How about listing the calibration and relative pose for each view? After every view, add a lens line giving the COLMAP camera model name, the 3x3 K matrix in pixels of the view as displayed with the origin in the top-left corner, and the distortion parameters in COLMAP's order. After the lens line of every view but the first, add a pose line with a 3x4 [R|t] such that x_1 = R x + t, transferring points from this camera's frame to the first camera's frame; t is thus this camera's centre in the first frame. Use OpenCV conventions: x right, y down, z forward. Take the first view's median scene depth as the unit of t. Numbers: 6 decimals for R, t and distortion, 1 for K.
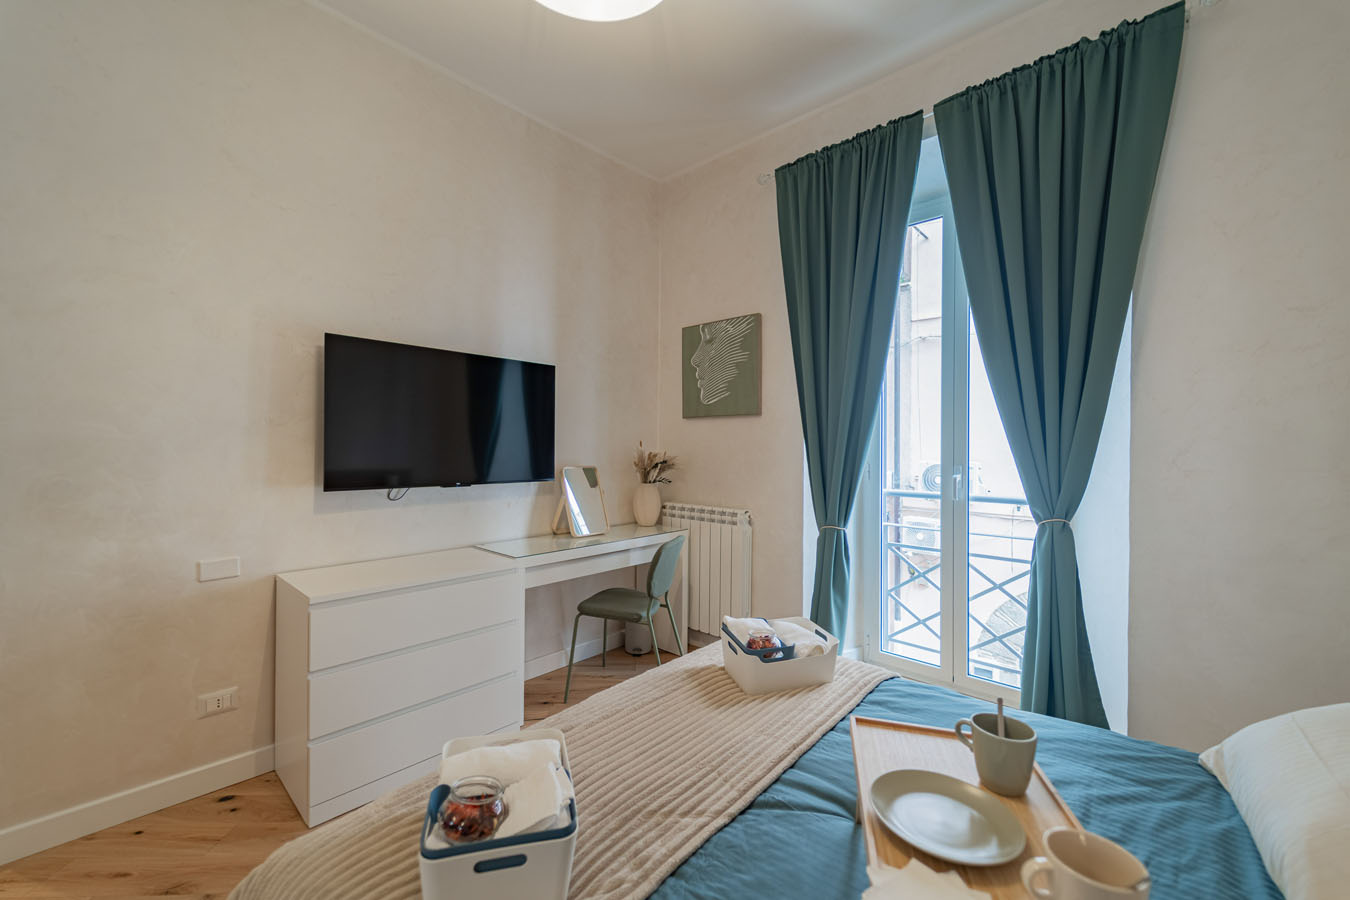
lens RADIAL K [[542.5, 0, 673.6], [0, 542.5, 445.8], [0, 0, 1]] dist [0.005645, -0.002541]
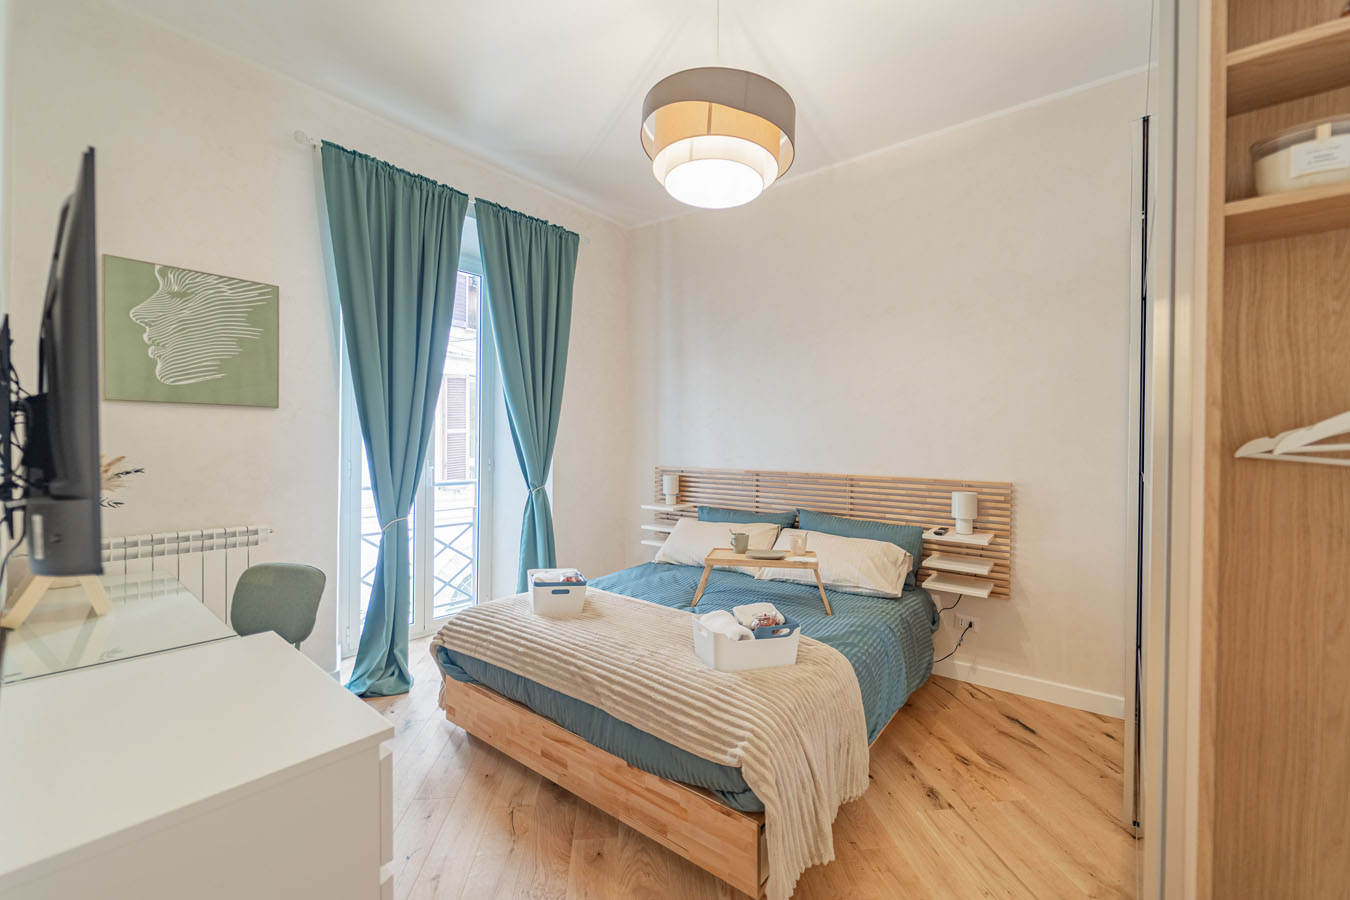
lens RADIAL K [[542.5, 0, 672.1], [0, 542.5, 447.7], [0, 0, 1]] dist [0.005645, -0.002541]
pose [[-0.040565, -0.009310, 0.999134, -0.983609], [-0.001162, 0.999956, 0.009270, -0.006047], [-0.999176, -0.000785, -0.040574, 0.594722]]
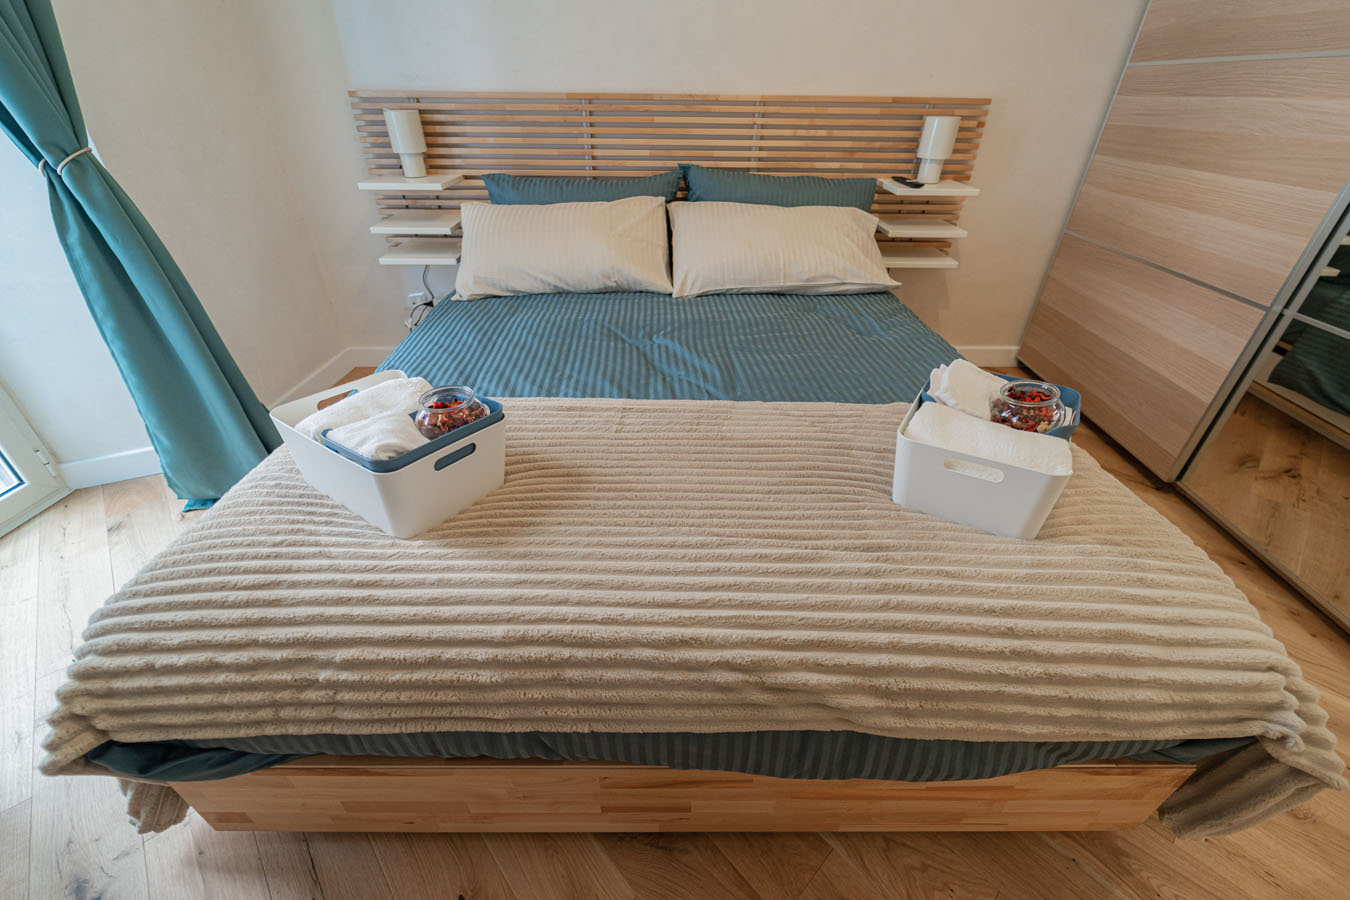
lens RADIAL K [[542.5, 0, 680.6], [0, 542.5, 451.7], [0, 0, 1]] dist [0.005645, -0.002541]
pose [[-0.648054, -0.427052, 0.630597, -0.257776], [-0.004136, 0.829958, 0.557811, 0.069978], [-0.761583, 0.358883, -0.539624, 0.853454]]
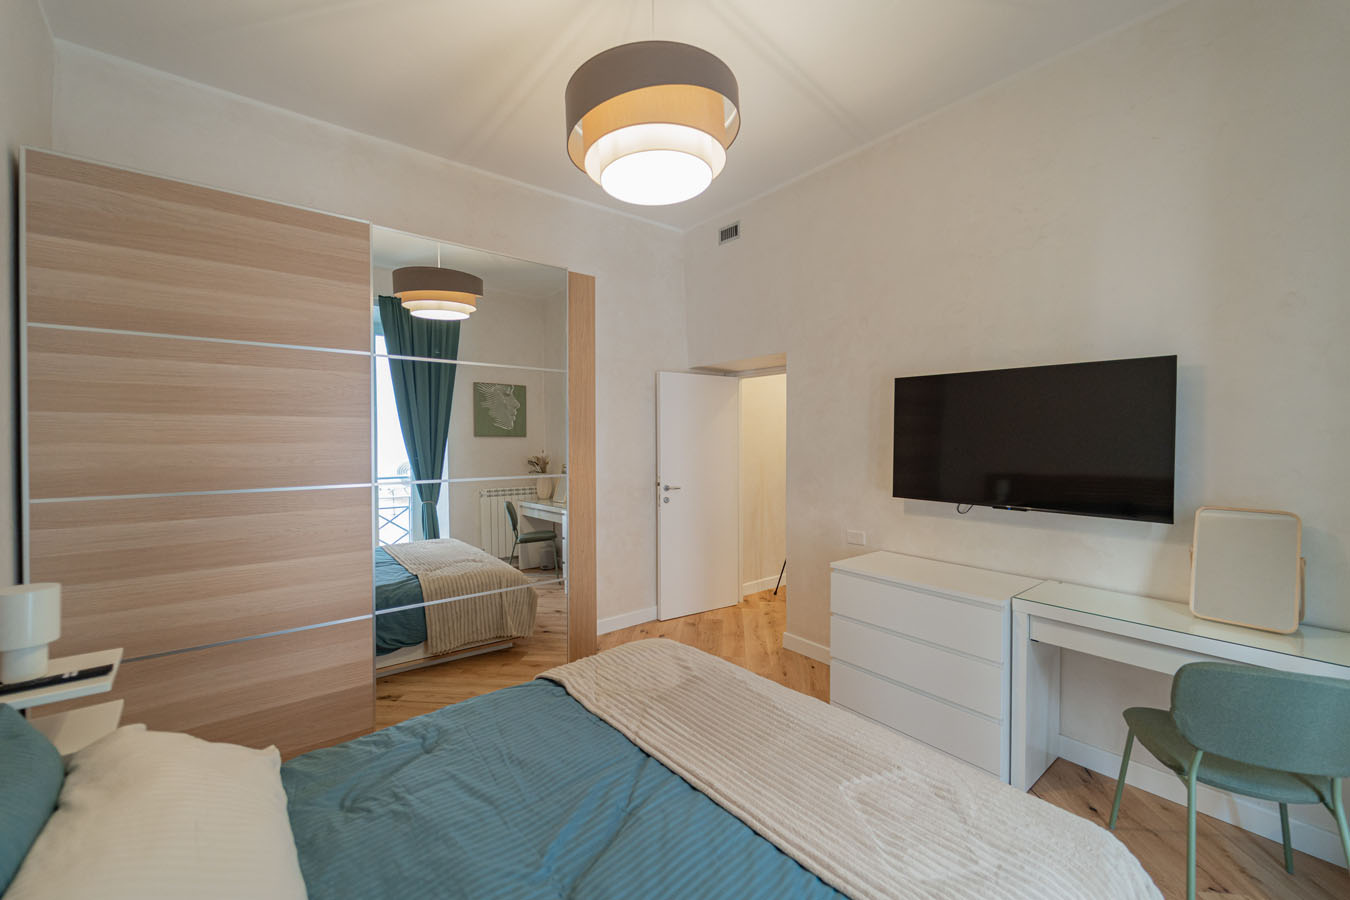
lens RADIAL K [[542.5, 0, 679.1], [0, 542.5, 448.6], [0, 0, 1]] dist [0.005645, -0.002541]
pose [[-0.151873, 0.013859, -0.988303, 0.732607], [-0.001606, 0.999897, 0.014269, -0.053167], [0.988399, 0.003755, -0.151835, 0.654155]]
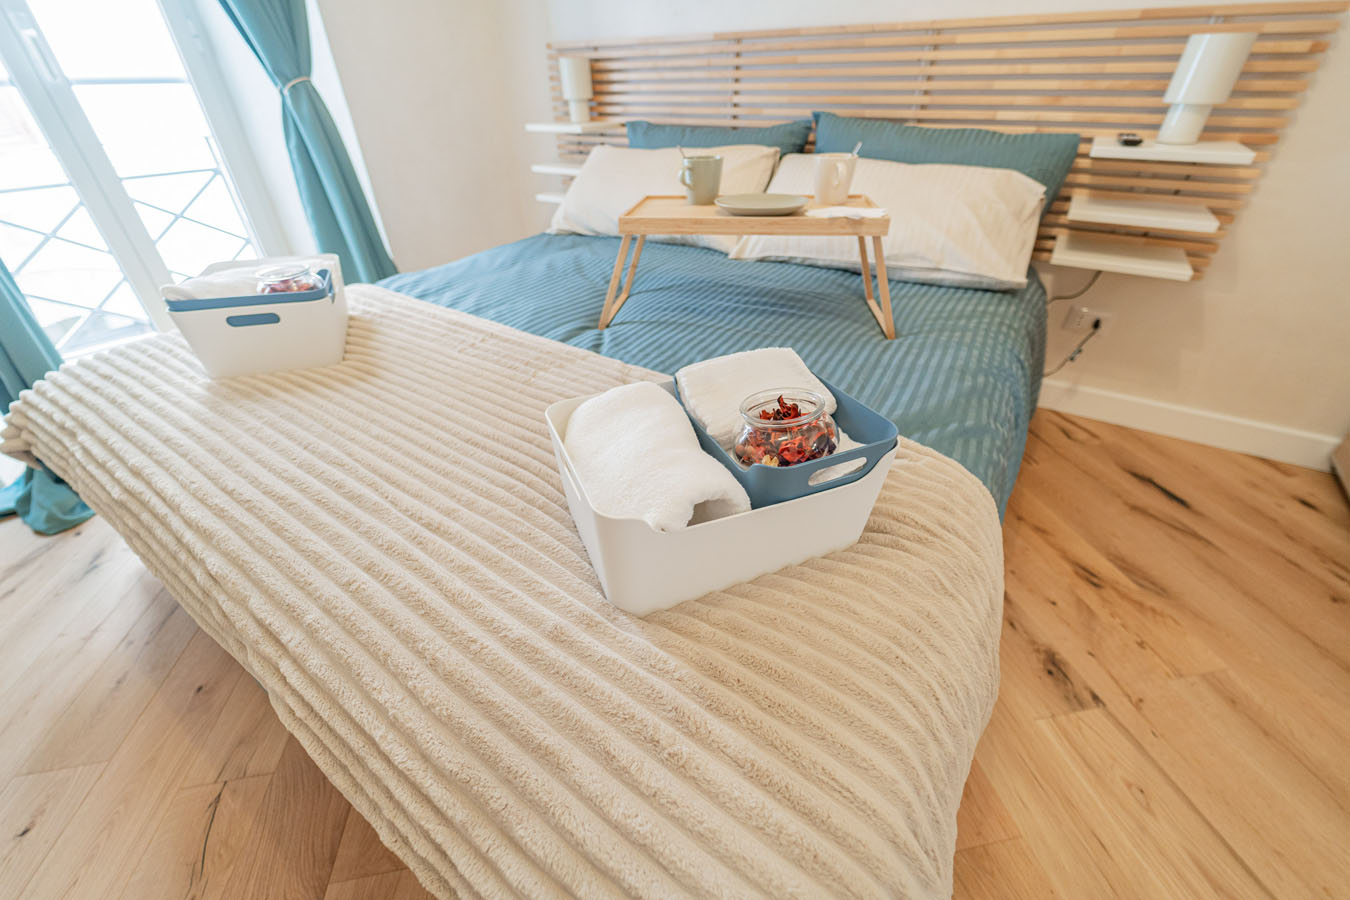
lens RADIAL K [[542.5, 0, 674.0], [0, 542.5, 445.2], [0, 0, 1]] dist [0.005645, -0.002541]
pose [[-0.118255, -0.554731, 0.823583, -0.359749], [0.018867, 0.827998, 0.560414, 0.134946], [-0.992804, 0.081810, -0.087448, 0.489102]]
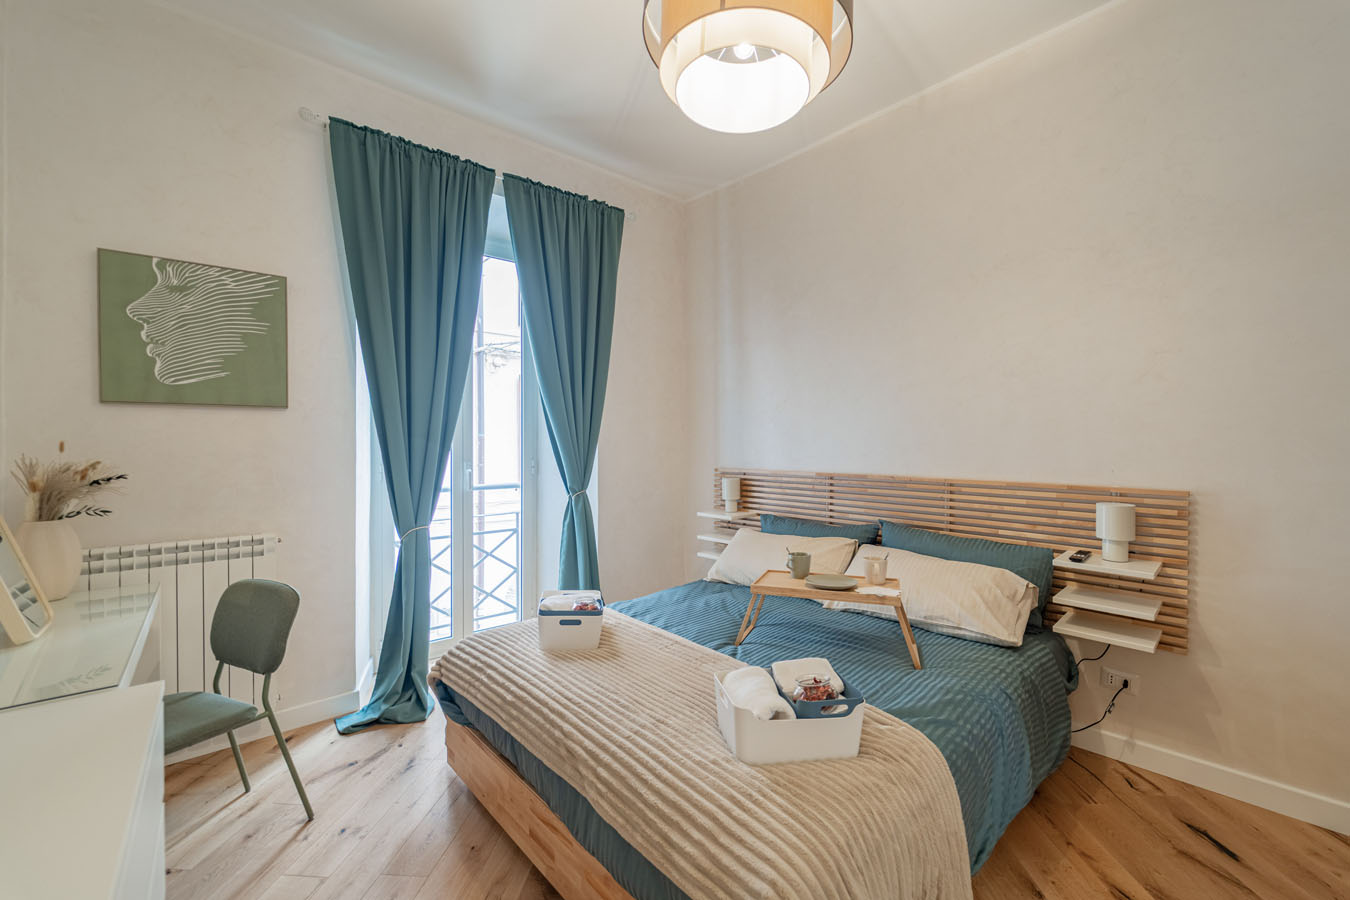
lens RADIAL K [[542.5, 0, 672.2], [0, 542.5, 446.2], [0, 0, 1]] dist [0.005645, -0.002541]
pose [[0.127090, -0.008011, 0.991859, -0.762557], [0.009724, 0.999929, 0.006831, -0.002902], [-0.991843, 0.008777, 0.127159, 0.492501]]
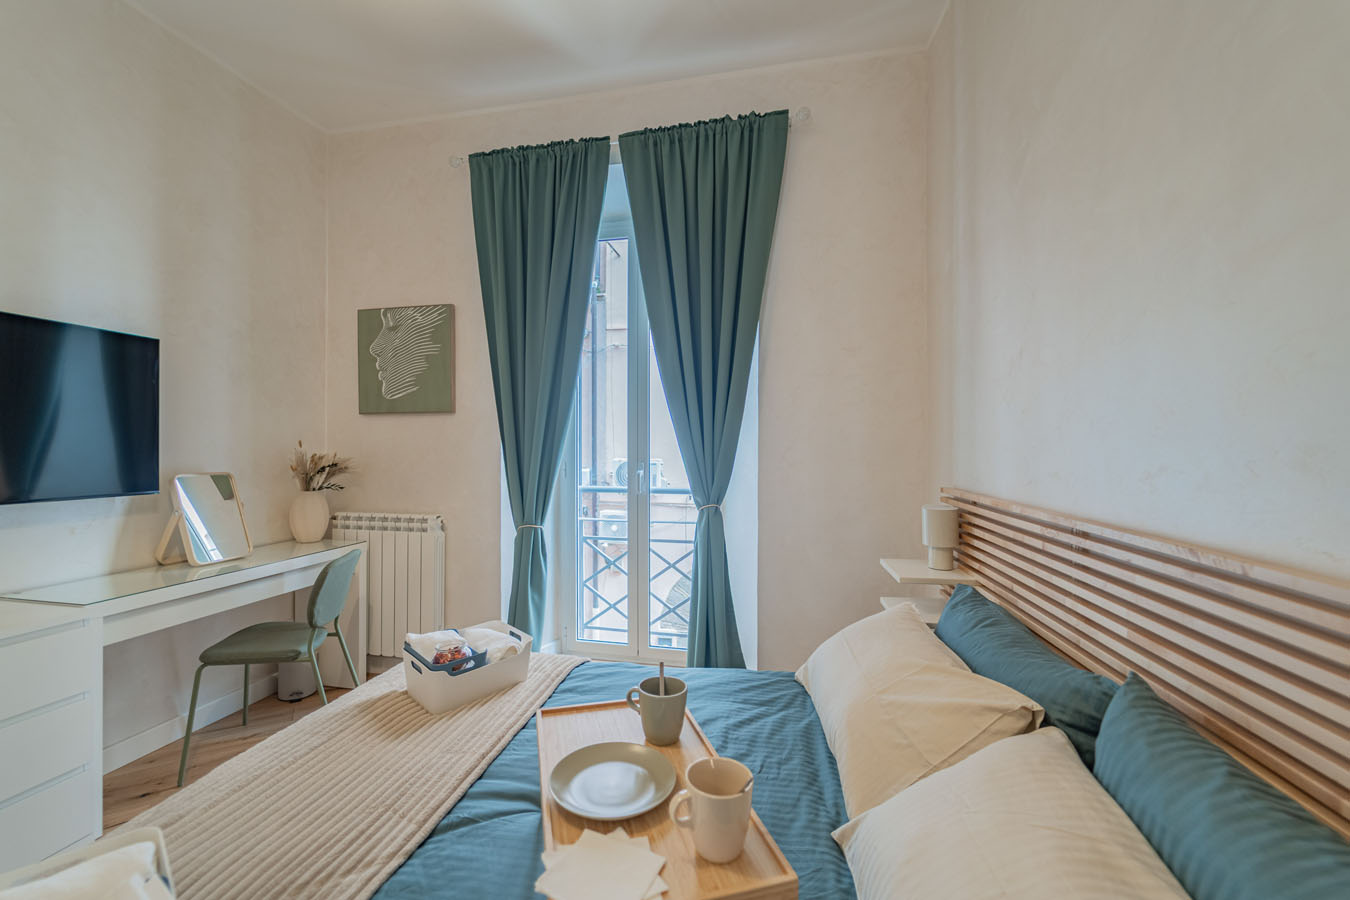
lens RADIAL K [[542.5, 0, 675.0], [0, 542.5, 445.9], [0, 0, 1]] dist [0.005645, -0.002541]
pose [[0.861226, -0.004571, 0.508201, 0.015744], [0.003985, 0.999990, 0.002241, -0.000079], [-0.508206, 0.000095, 0.861236, -0.004769]]
